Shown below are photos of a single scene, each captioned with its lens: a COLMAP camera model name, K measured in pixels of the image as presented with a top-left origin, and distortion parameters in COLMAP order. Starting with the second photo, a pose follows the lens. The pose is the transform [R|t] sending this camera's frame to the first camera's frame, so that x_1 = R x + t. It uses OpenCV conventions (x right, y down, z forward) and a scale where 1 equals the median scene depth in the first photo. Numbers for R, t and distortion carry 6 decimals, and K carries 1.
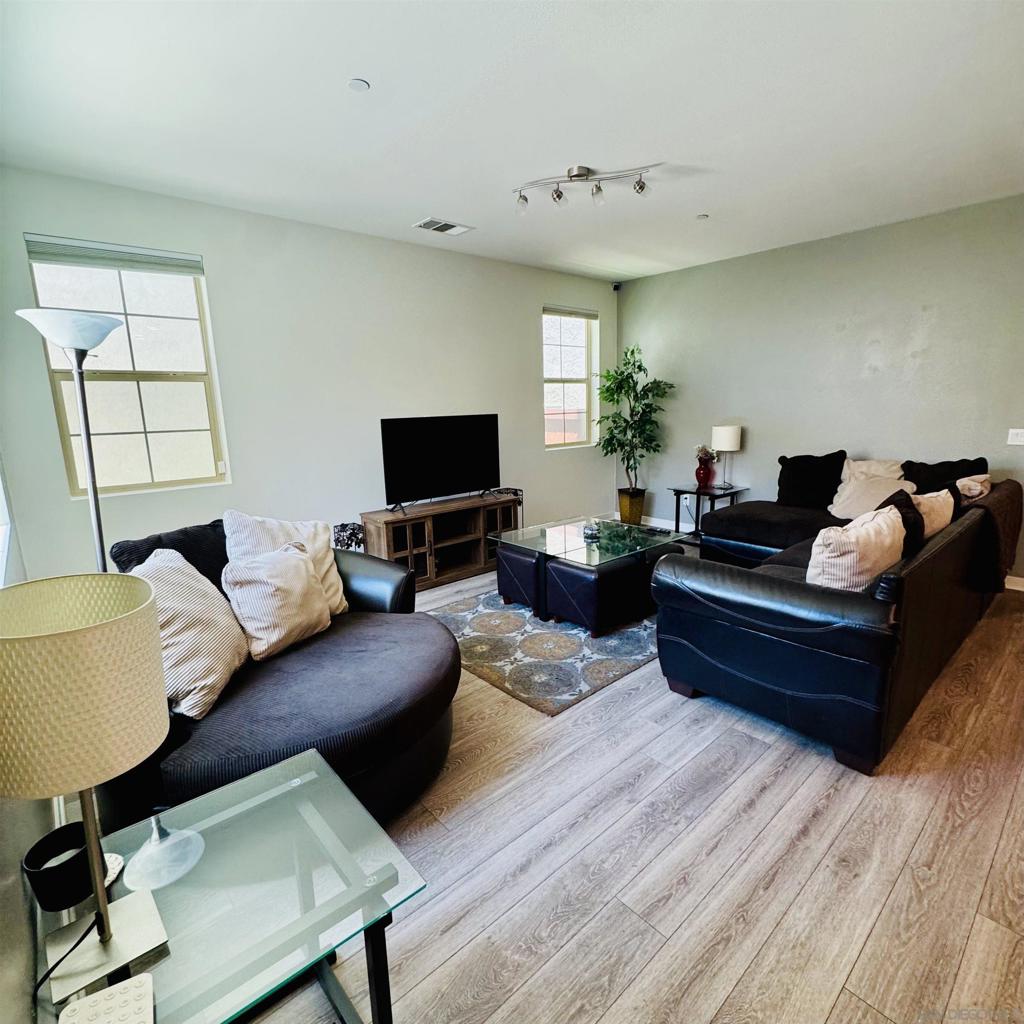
lens RADIAL K [[544.5, 0, 515.4], [0, 544.5, 513.1], [0, 0, 1]] dist [-0.003429, 0.000760]
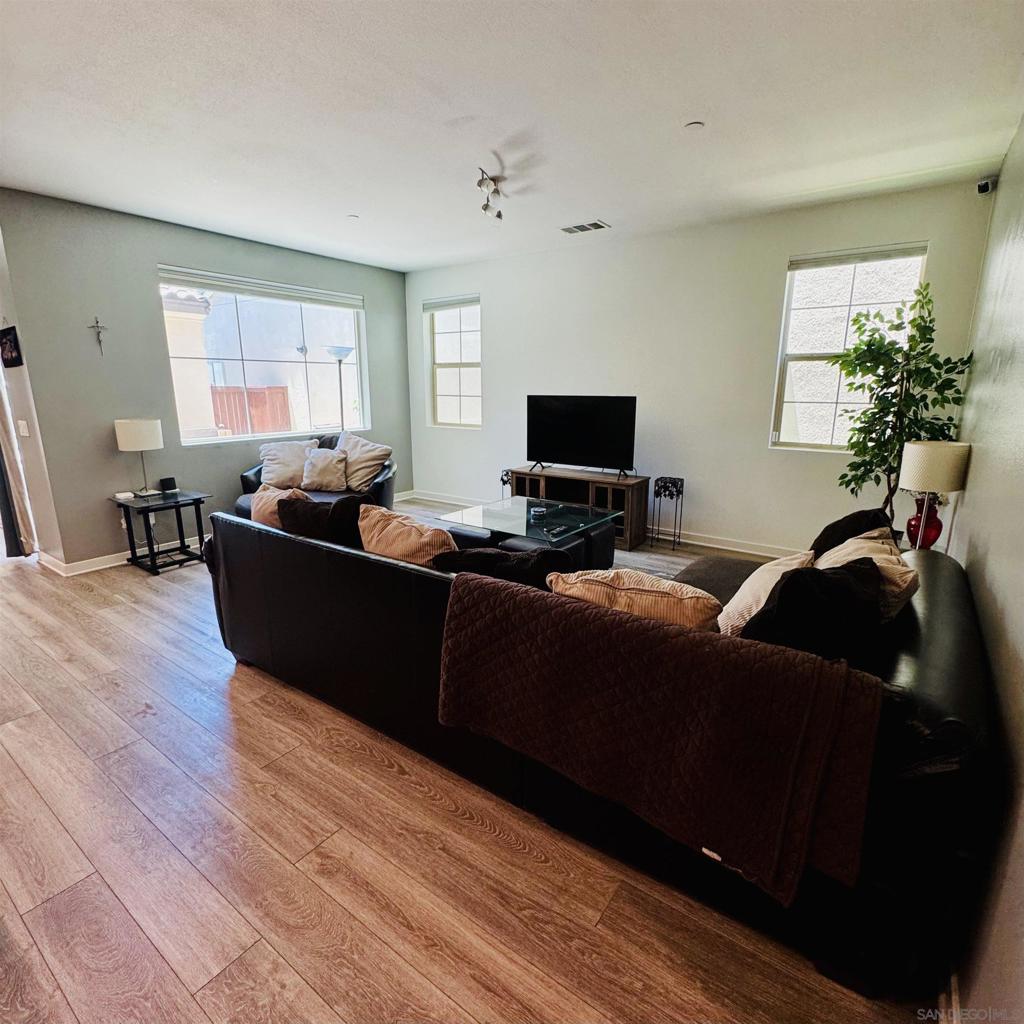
lens RADIAL K [[544.5, 0, 515.4], [0, 544.5, 513.1], [0, 0, 1]] dist [-0.003429, 0.000760]
pose [[0.219788, 0.242473, -0.944934, 1.003862], [-0.207156, 0.958129, 0.197675, -0.143294], [0.953299, 0.152302, 0.260816, 0.627471]]
